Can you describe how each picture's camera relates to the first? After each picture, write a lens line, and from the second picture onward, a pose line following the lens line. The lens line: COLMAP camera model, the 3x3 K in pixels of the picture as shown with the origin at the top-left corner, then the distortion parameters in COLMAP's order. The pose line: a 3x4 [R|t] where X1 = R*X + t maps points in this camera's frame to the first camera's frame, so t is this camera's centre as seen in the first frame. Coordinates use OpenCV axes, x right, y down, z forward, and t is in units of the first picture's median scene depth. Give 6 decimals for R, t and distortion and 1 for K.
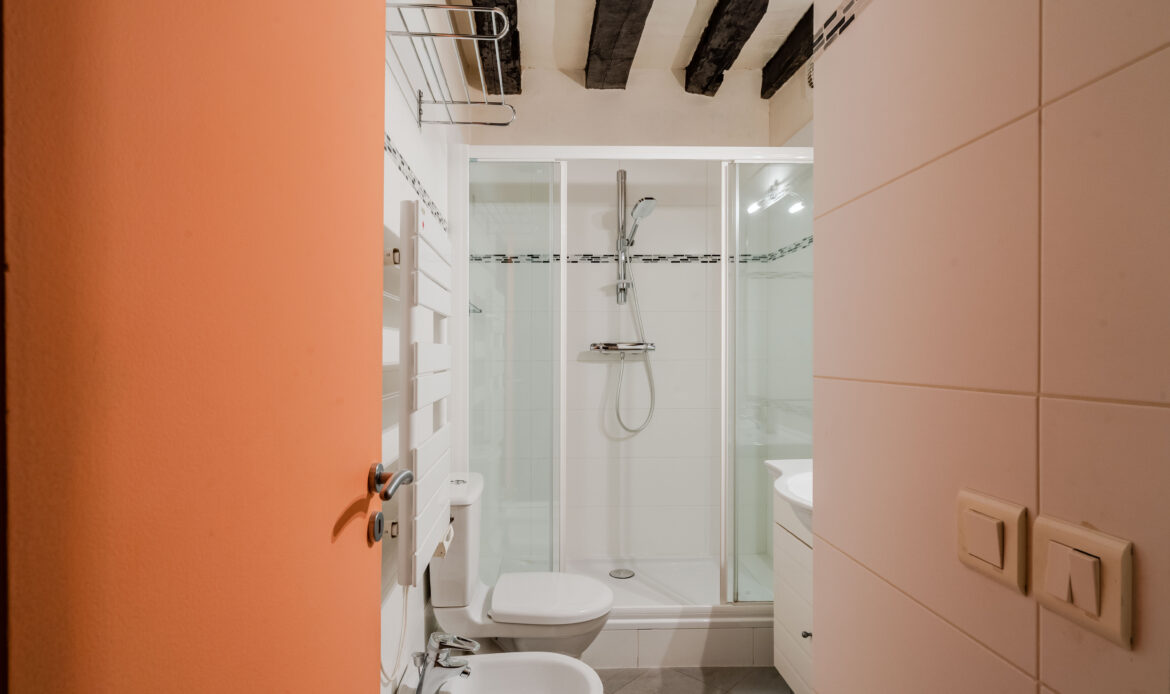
lens RADIAL K [[623.9, 0, 551.2], [0, 623.9, 361.8], [0, 0, 1]] dist [-0.000221, 0.001221]
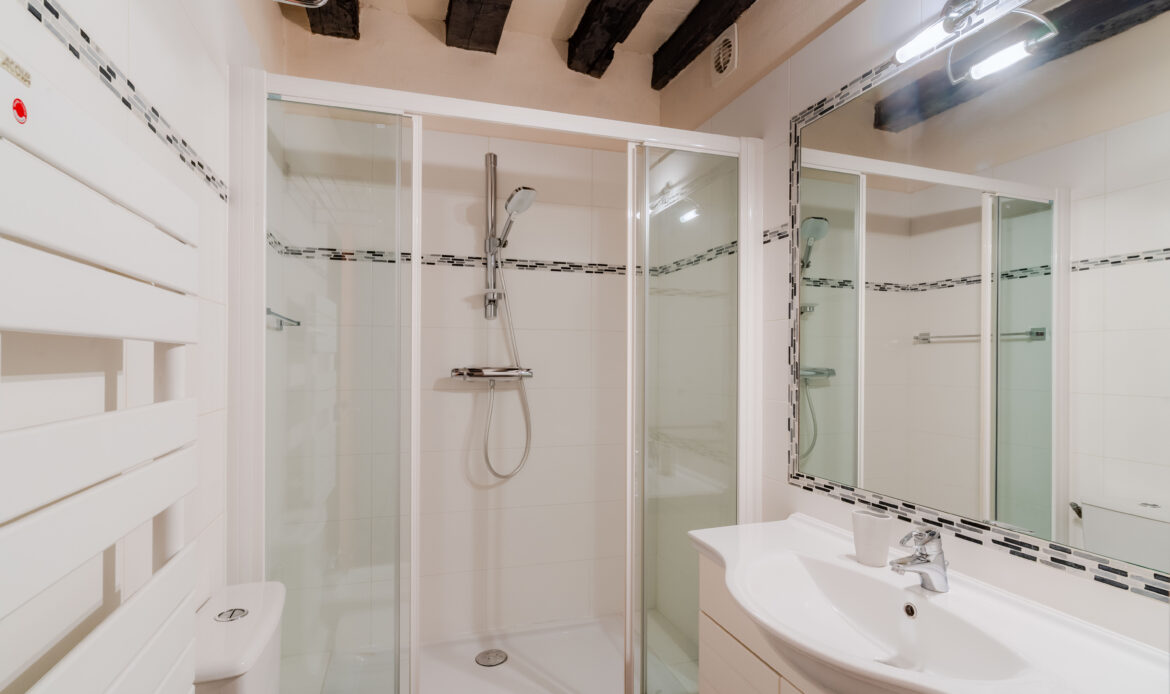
lens RADIAL K [[614.8, 0, 591.4], [0, 614.8, 372.4], [0, 0, 1]] dist [-0.005743, -0.000337]
pose [[0.955480, 0.002352, 0.295046, 0.002975], [-0.002706, 0.999996, 0.000791, -0.024844], [-0.295043, -0.001554, 0.955483, 0.204674]]
